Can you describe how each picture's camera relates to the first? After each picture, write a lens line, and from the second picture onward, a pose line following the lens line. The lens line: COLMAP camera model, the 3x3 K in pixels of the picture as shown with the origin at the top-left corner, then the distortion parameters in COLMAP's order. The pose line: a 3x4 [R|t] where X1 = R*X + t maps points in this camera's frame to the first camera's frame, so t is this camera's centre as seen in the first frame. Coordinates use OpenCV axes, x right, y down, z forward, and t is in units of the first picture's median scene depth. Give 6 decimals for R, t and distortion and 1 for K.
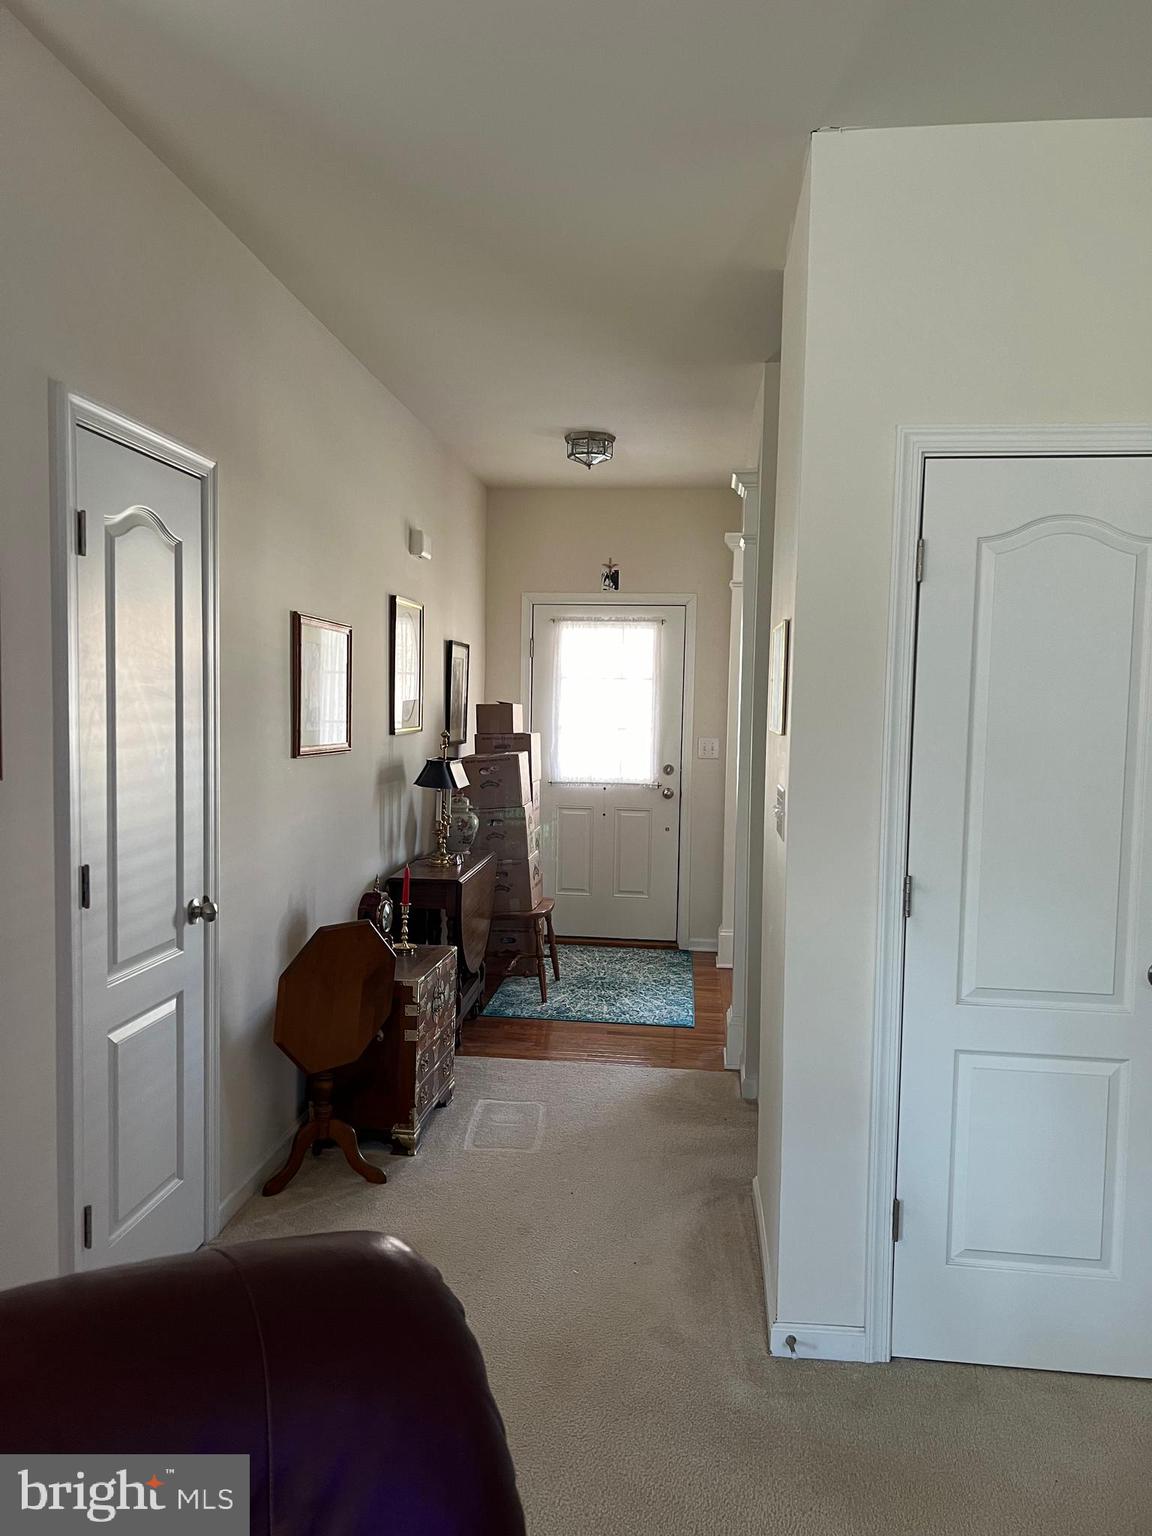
lens RADIAL K [[1152.6, 0, 568.3], [0, 1152.6, 775.2], [0, 0, 1]] dist [0.041061, -0.051864]
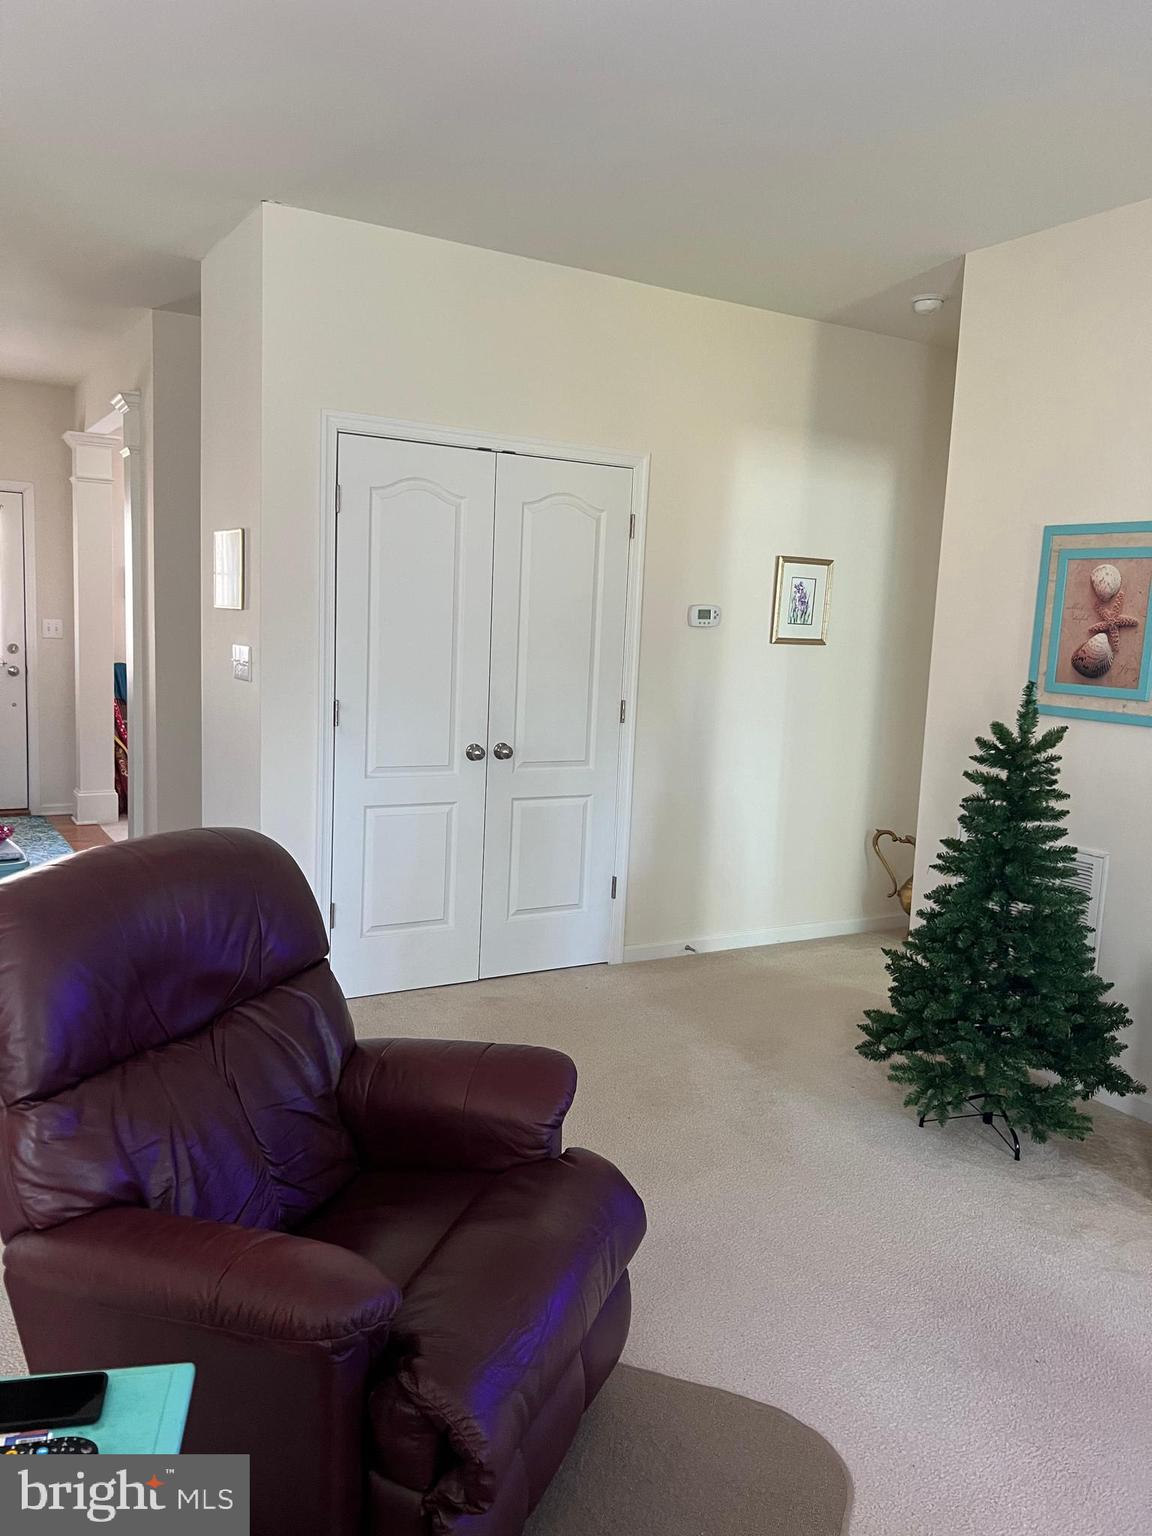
lens RADIAL K [[1152.6, 0, 578.0], [0, 1152.6, 772.2], [0, 0, 1]] dist [0.041061, -0.051864]
pose [[0.795058, -0.058317, 0.603724, -0.161595], [0.006388, 0.996117, 0.087808, 0.019267], [-0.606500, -0.065956, 0.792343, -0.186295]]
